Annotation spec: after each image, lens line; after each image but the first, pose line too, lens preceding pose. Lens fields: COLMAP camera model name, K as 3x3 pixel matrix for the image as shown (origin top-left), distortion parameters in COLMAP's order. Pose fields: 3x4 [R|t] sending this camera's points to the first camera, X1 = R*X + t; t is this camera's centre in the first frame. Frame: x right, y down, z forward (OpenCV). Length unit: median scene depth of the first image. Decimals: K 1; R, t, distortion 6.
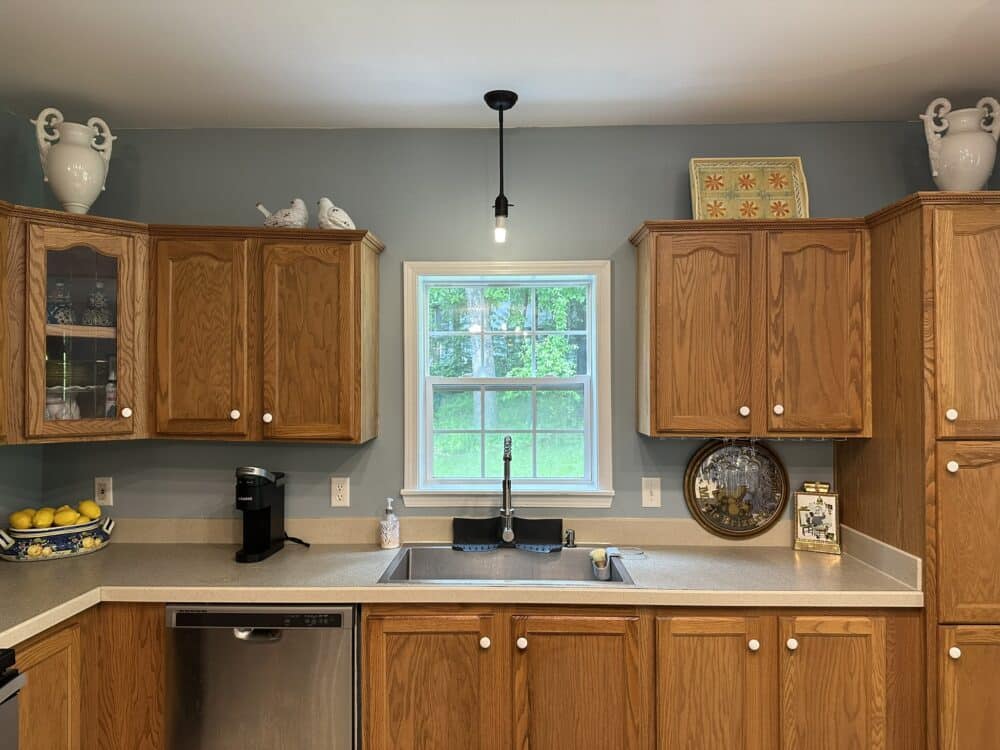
lens RADIAL K [[695.5, 0, 500.2], [0, 695.5, 380.7], [0, 0, 1]] dist [0.086552, -0.108431]
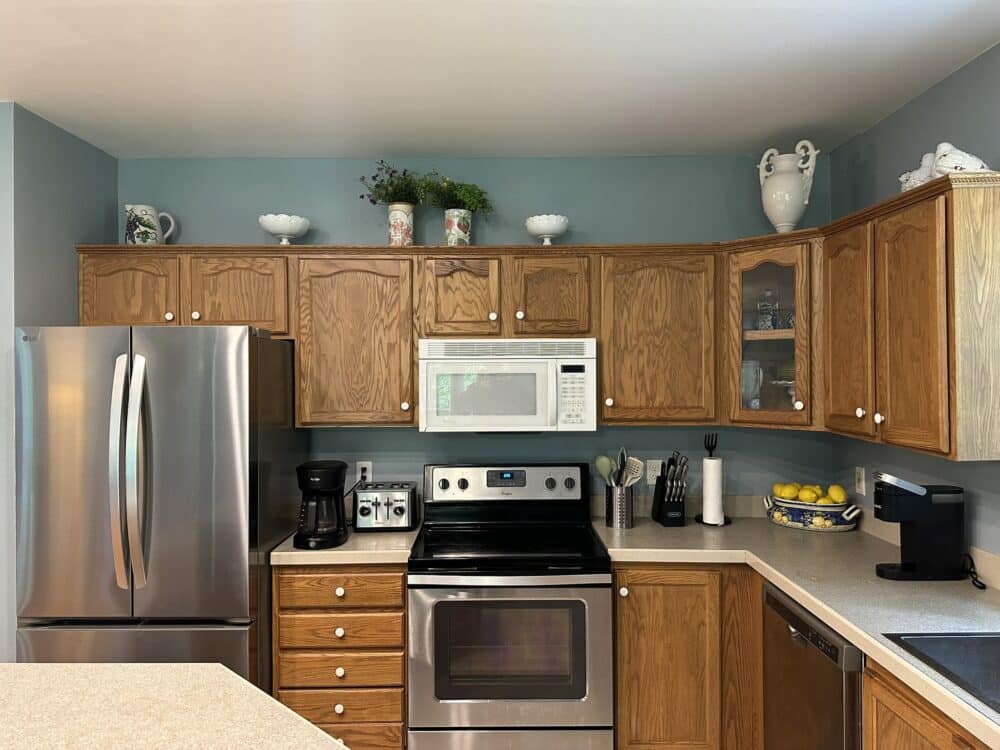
lens RADIAL K [[695.5, 0, 495.6], [0, 695.5, 380.7], [0, 0, 1]] dist [0.086552, -0.108431]
pose [[0.026464, 0.004525, -0.999640, 0.541341], [0.011616, 0.999921, 0.004834, -0.004231], [0.999582, -0.011740, 0.026409, 0.489876]]
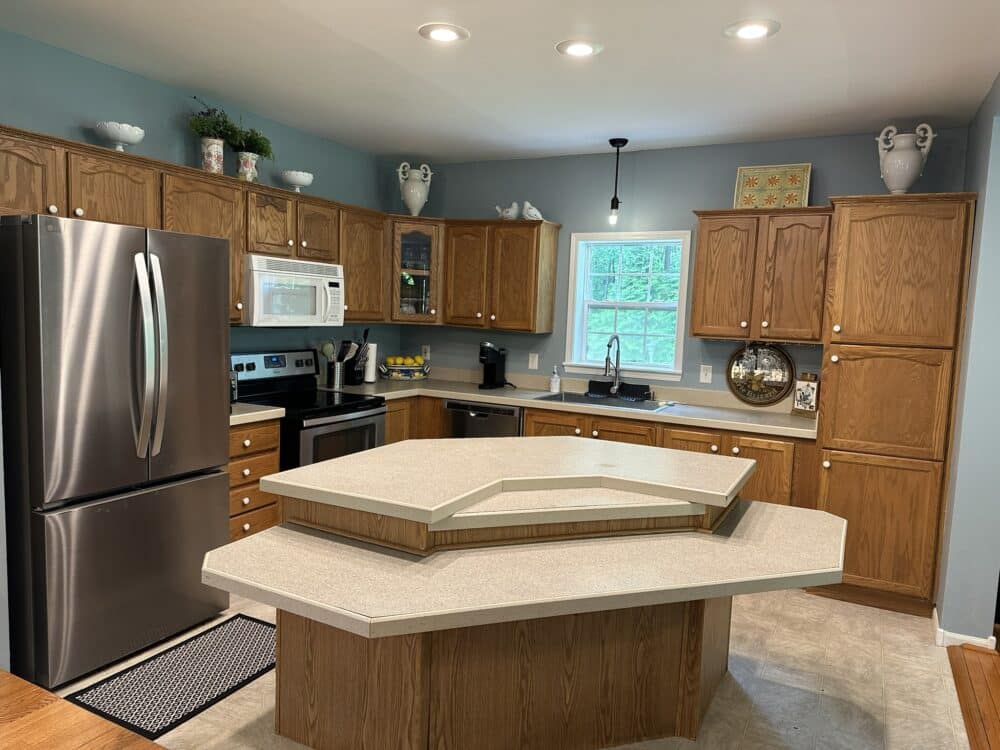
lens RADIAL K [[695.5, 0, 509.7], [0, 695.5, 381.0], [0, 0, 1]] dist [0.086552, -0.108431]
pose [[0.903810, 0.080741, -0.420249, 0.548741], [-0.037580, 0.993221, 0.110003, 0.013157], [0.426281, -0.083629, 0.900717, -0.762692]]
